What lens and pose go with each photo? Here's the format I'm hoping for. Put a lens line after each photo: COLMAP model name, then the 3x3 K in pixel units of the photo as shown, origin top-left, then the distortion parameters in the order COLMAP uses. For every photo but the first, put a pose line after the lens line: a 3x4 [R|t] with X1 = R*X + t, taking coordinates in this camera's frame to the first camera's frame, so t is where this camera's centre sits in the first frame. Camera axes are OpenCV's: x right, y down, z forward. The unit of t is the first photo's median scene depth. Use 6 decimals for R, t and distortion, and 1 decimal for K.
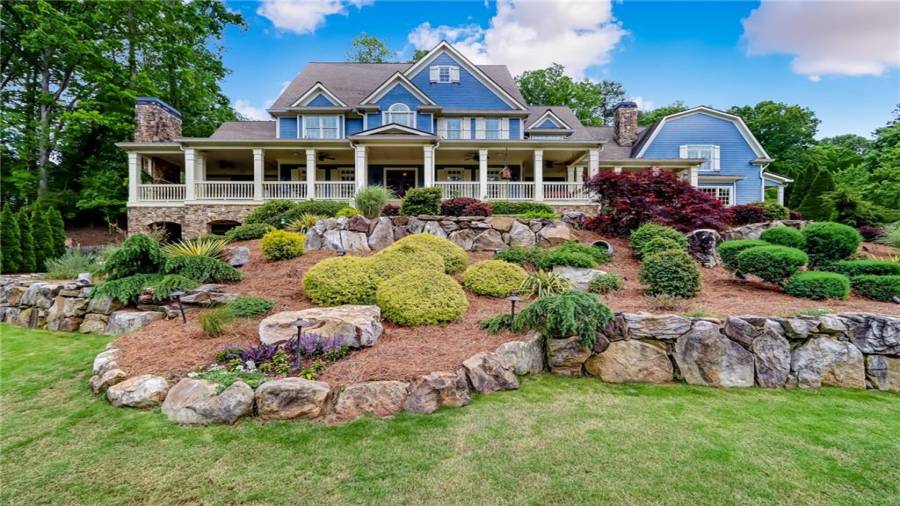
lens RADIAL K [[421.0, 0, 450.0], [0, 421.0, 253.0], [0, 0, 1]] dist [-0.000657, 0.000384]
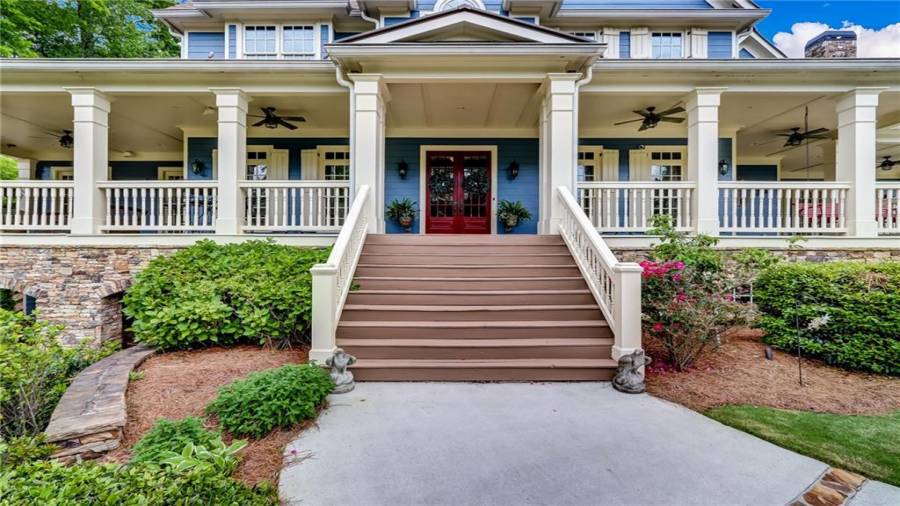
lens RADIAL K [[421.0, 0, 450.0], [0, 421.0, 253.0], [0, 0, 1]] dist [-0.000657, 0.000384]
pose [[0.999051, 0.008527, -0.042711, -0.124242], [-0.006813, 0.999172, 0.040100, -0.123506], [0.043017, -0.039771, 0.998282, 0.639323]]
